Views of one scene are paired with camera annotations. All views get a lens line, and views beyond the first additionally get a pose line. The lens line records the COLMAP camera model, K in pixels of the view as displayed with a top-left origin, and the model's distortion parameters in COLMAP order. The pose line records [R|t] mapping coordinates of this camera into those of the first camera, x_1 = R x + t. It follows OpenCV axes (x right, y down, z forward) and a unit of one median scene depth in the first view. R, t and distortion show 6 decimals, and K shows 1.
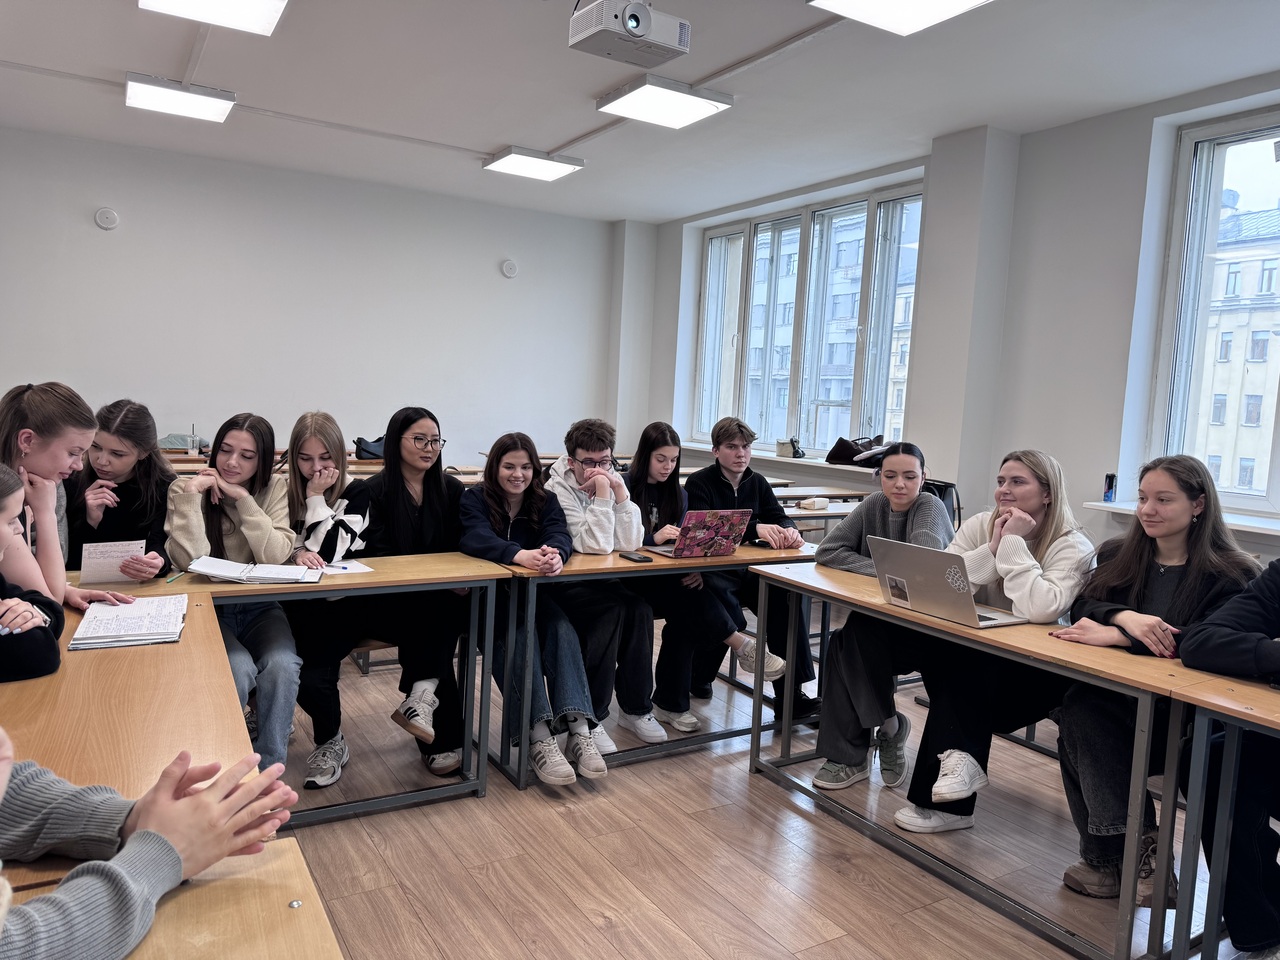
lens RADIAL K [[862.2, 0, 640.0], [0, 862.2, 480.0], [0, 0, 1]] dist [0.001526, 0.000566]
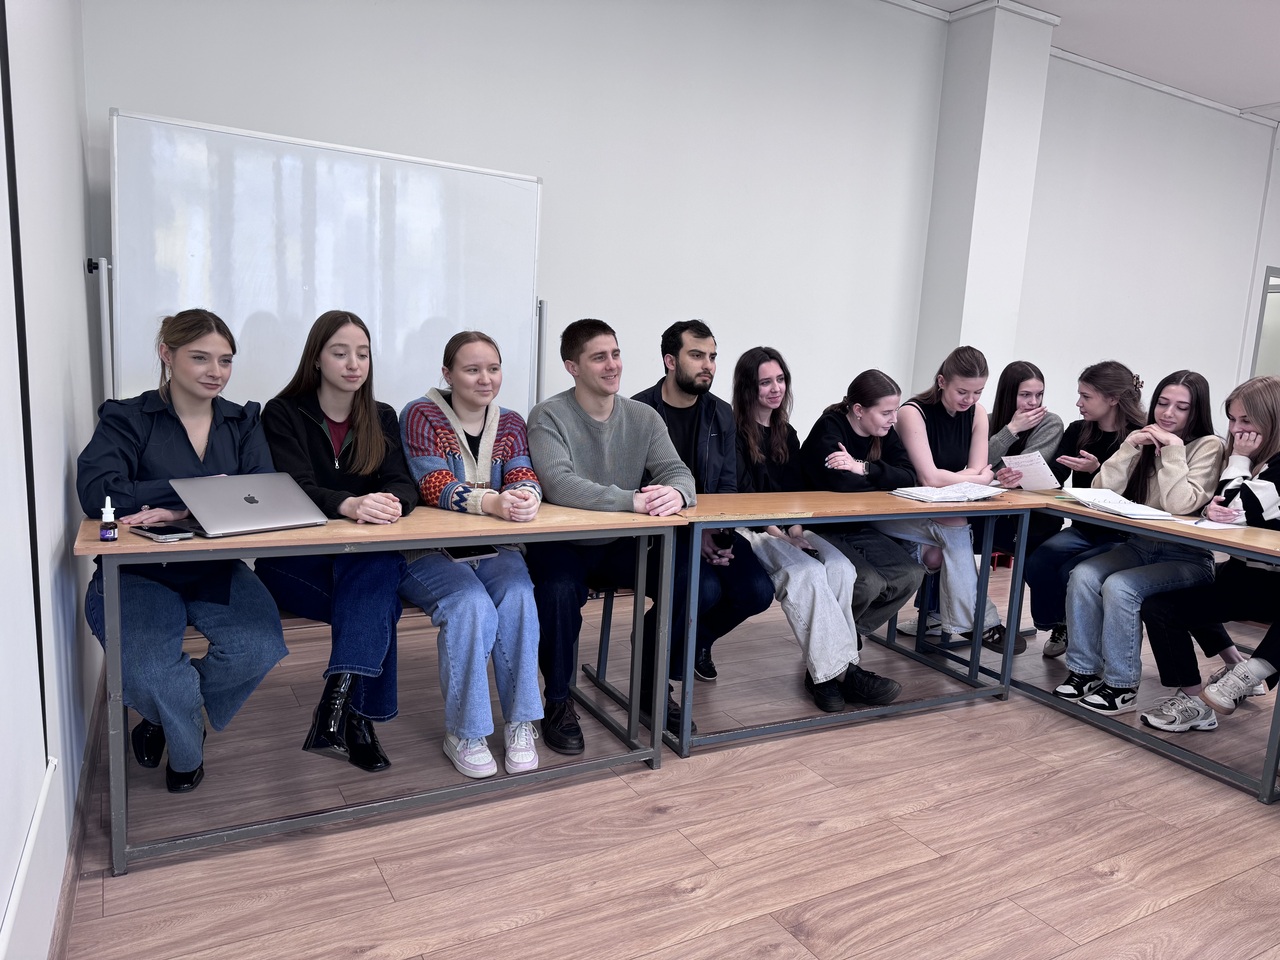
lens RADIAL K [[862.2, 0, 640.0], [0, 862.2, 480.0], [0, 0, 1]] dist [0.001526, 0.000566]
pose [[-0.016698, 0.098835, -0.994964, 0.676903], [-0.150822, 0.983467, 0.100224, 0.057448], [0.988420, 0.151736, -0.001515, 0.341828]]
